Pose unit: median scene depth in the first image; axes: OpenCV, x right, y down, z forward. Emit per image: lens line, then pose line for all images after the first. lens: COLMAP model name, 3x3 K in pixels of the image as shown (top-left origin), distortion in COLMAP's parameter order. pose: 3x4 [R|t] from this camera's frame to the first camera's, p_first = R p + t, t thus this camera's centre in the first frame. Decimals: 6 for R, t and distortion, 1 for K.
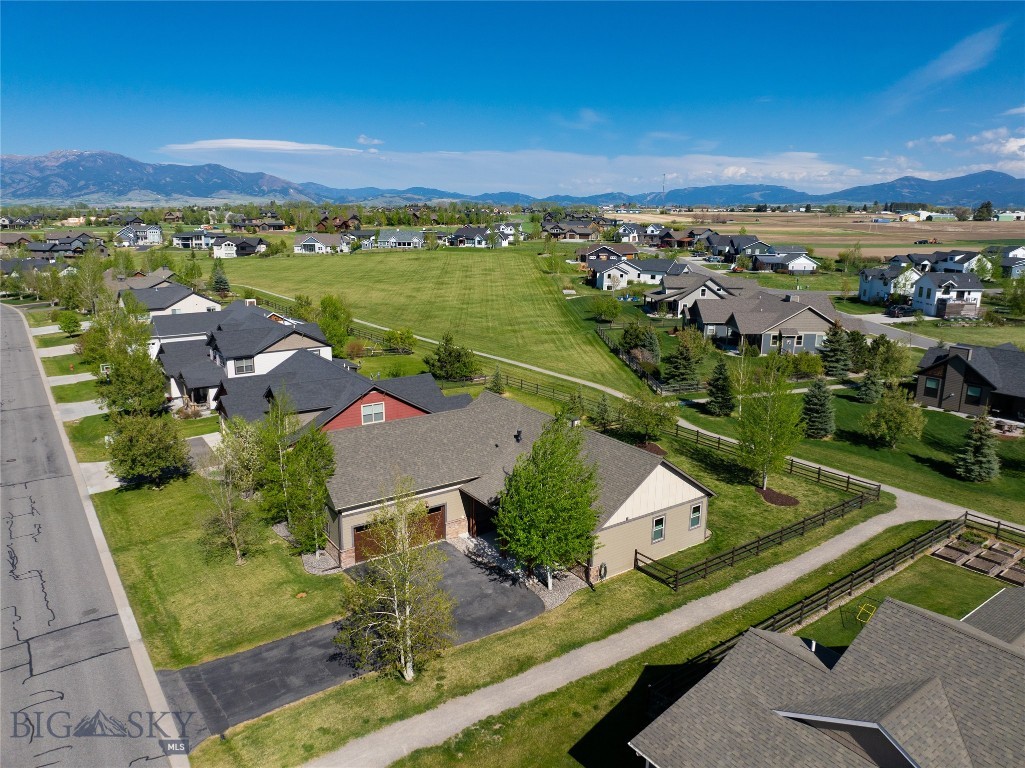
lens RADIAL K [[726.0, 0, 514.4], [0, 726.0, 369.8], [0, 0, 1]] dist [-0.038048, -0.000239]
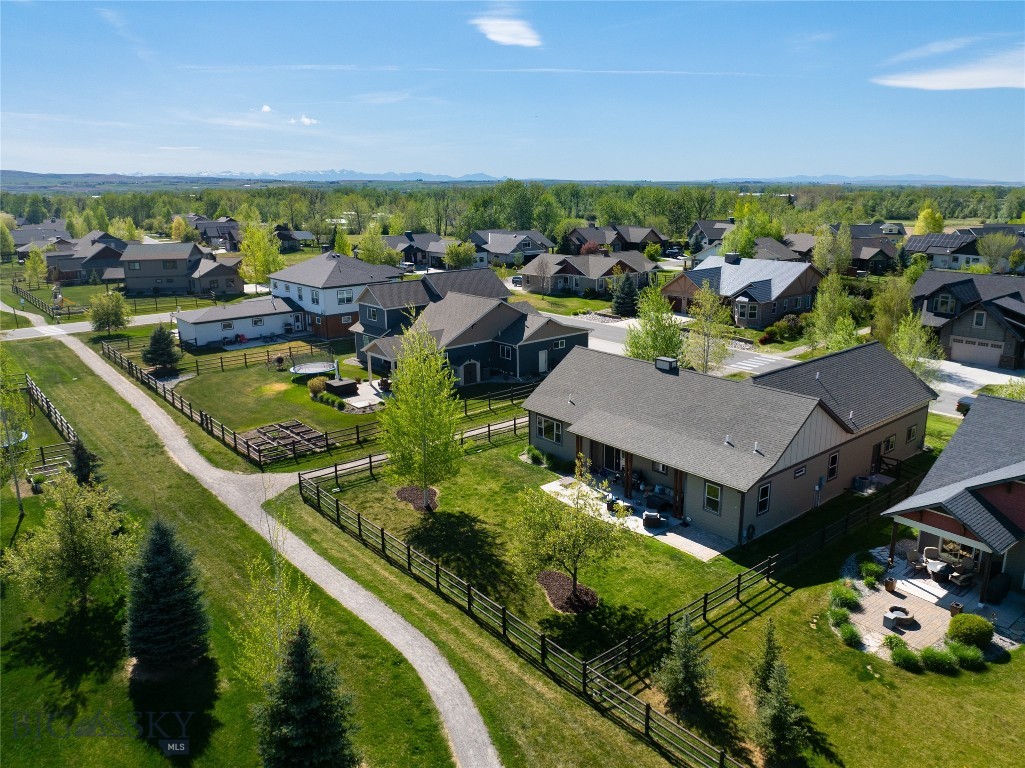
lens RADIAL K [[762.5, 0, 515.6], [0, 762.5, 383.8], [0, 0, 1]] dist [-0.036916, -0.000058]
pose [[-0.997177, 0.018104, -0.072867, 0.142710], [-0.017118, 0.890117, 0.455411, -0.146712], [0.073105, 0.455373, -0.887294, 0.771041]]
